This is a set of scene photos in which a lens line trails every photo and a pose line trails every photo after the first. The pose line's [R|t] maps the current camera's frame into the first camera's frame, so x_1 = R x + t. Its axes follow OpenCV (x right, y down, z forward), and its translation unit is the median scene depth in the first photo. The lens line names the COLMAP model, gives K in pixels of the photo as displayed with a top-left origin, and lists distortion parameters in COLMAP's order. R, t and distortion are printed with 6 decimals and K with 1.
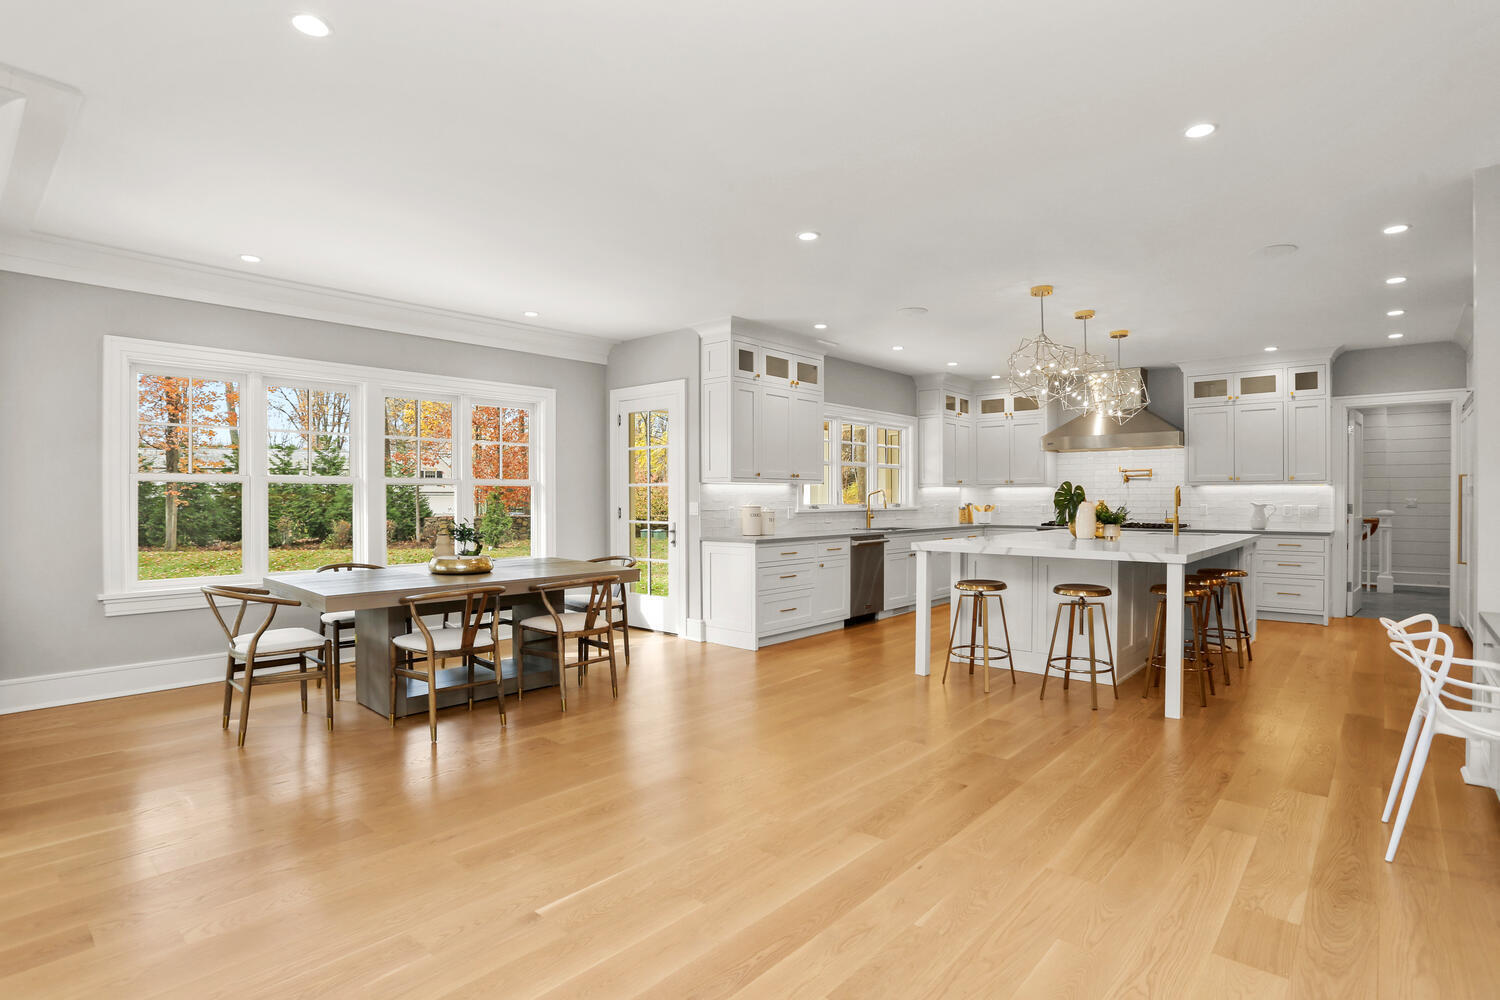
lens RADIAL K [[745.0, 0, 761.9], [0, 745.0, 502.9], [0, 0, 1]] dist [-0.046994, 0.002397]
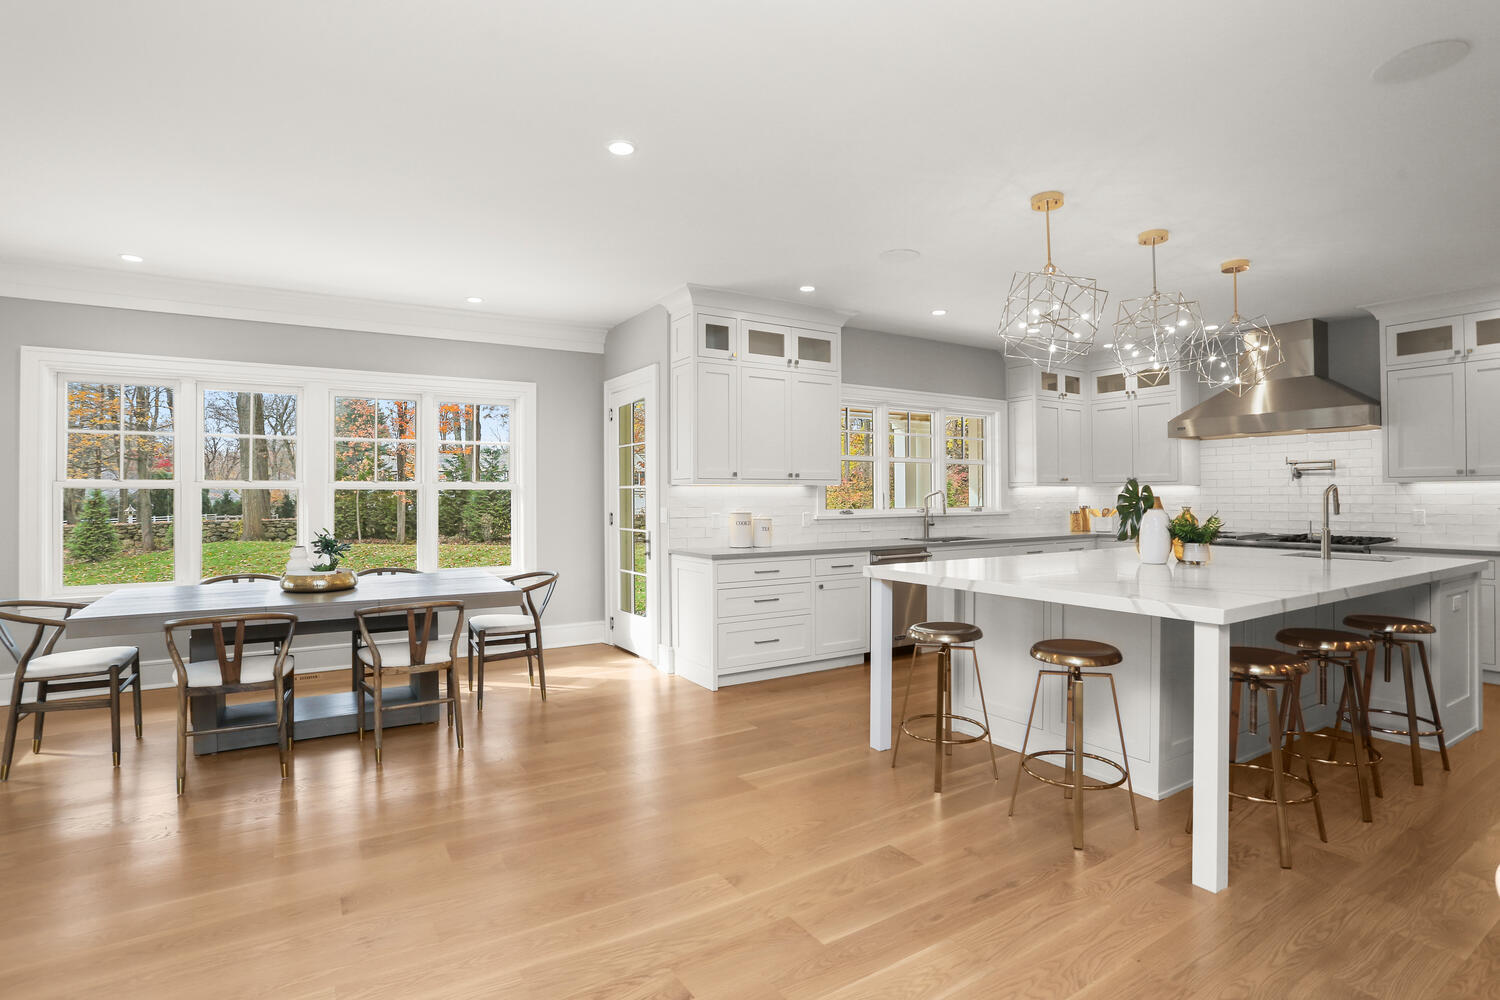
lens RADIAL K [[741.3, 0, 737.0], [0, 741.3, 497.2], [0, 0, 1]] dist [-0.047873, 0.015646]
pose [[0.958431, -0.001865, -0.285319, 0.238286], [0.000516, 0.999988, -0.004804, -0.008994], [0.285324, 0.004457, 0.958421, 0.221086]]
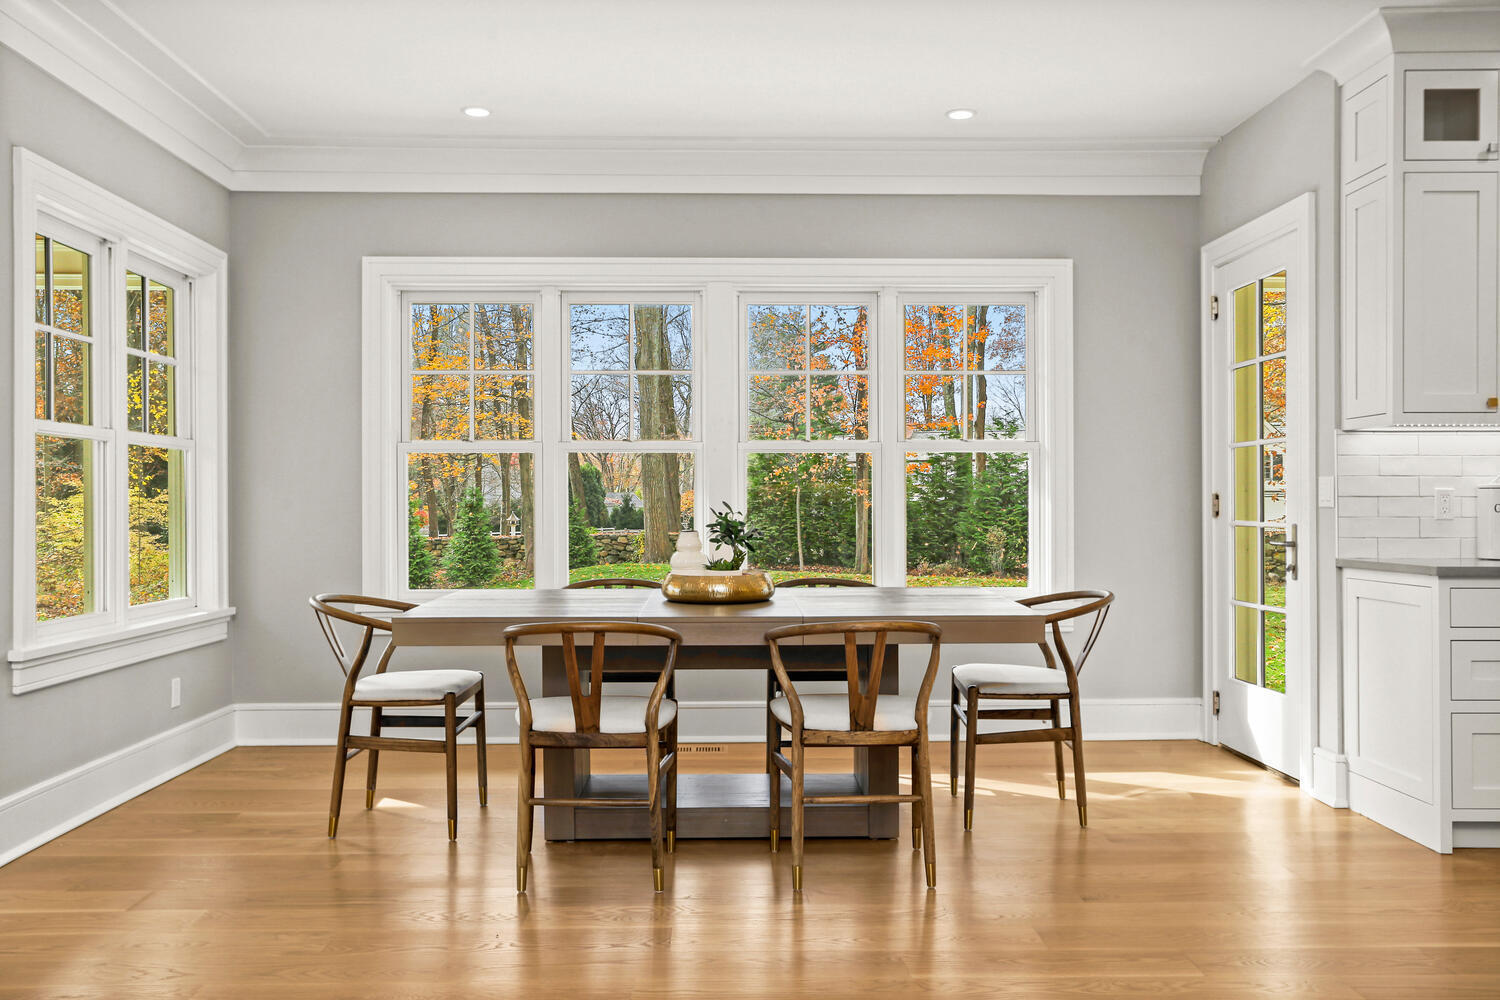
lens RADIAL K [[1283.2, 0, 726.0], [0, 1283.2, 507.8], [0, 0, 1]] dist [-0.053906, 0.091860]
pose [[0.678734, 0.000577, -0.734384, 0.218401], [-0.001613, 0.999998, -0.000705, 0.018925], [0.734382, 0.001662, 0.678734, 0.262087]]
